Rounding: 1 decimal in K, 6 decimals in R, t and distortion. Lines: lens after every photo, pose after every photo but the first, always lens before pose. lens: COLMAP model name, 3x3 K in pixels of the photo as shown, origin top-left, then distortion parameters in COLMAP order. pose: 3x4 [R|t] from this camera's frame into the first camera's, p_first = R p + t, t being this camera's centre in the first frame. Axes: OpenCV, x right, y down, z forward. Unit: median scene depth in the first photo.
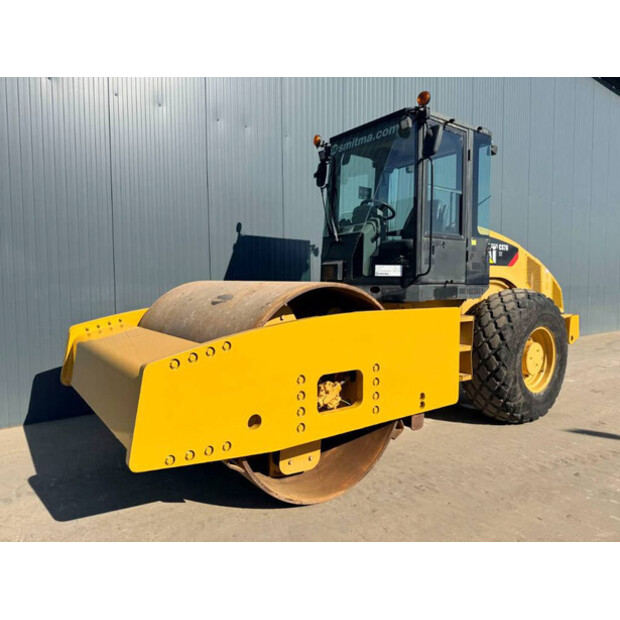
lens RADIAL K [[445.7, 0, 309.2], [0, 445.7, 310.9], [0, 0, 1]] dist [0.044035, -0.058731]
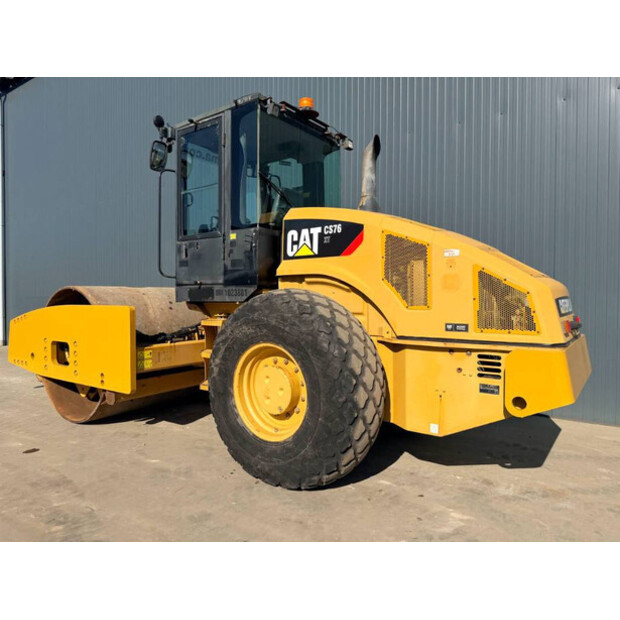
lens RADIAL K [[445.7, 0, 315.7], [0, 445.7, 311.8], [0, 0, 1]] dist [0.044035, -0.058731]
pose [[0.300801, 0.020623, -0.953464, 1.265895], [-0.058751, 0.998268, 0.003058, -0.020222], [0.951875, 0.055098, 0.301492, 0.921727]]
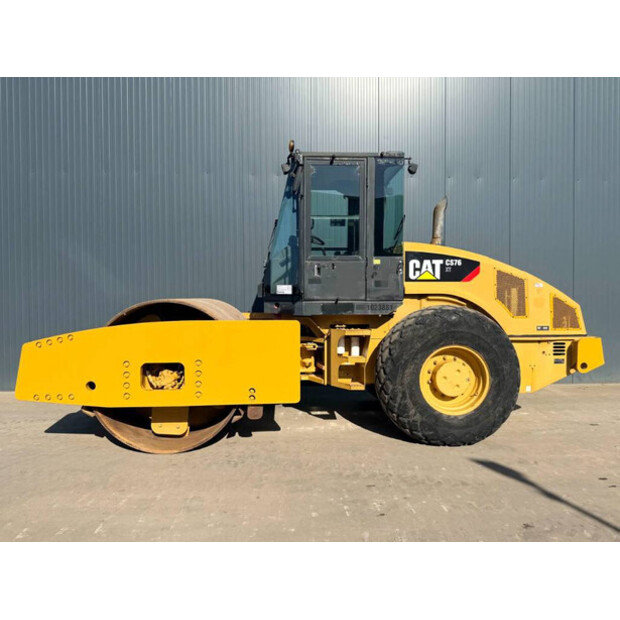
lens RADIAL K [[445.7, 0, 312.3], [0, 445.7, 309.7], [0, 0, 1]] dist [0.044035, -0.058731]
pose [[0.833545, 0.012644, -0.552307, 0.843395], [-0.030684, 0.999254, -0.023432, -0.009449], [0.551599, 0.036478, 0.833312, 0.041556]]
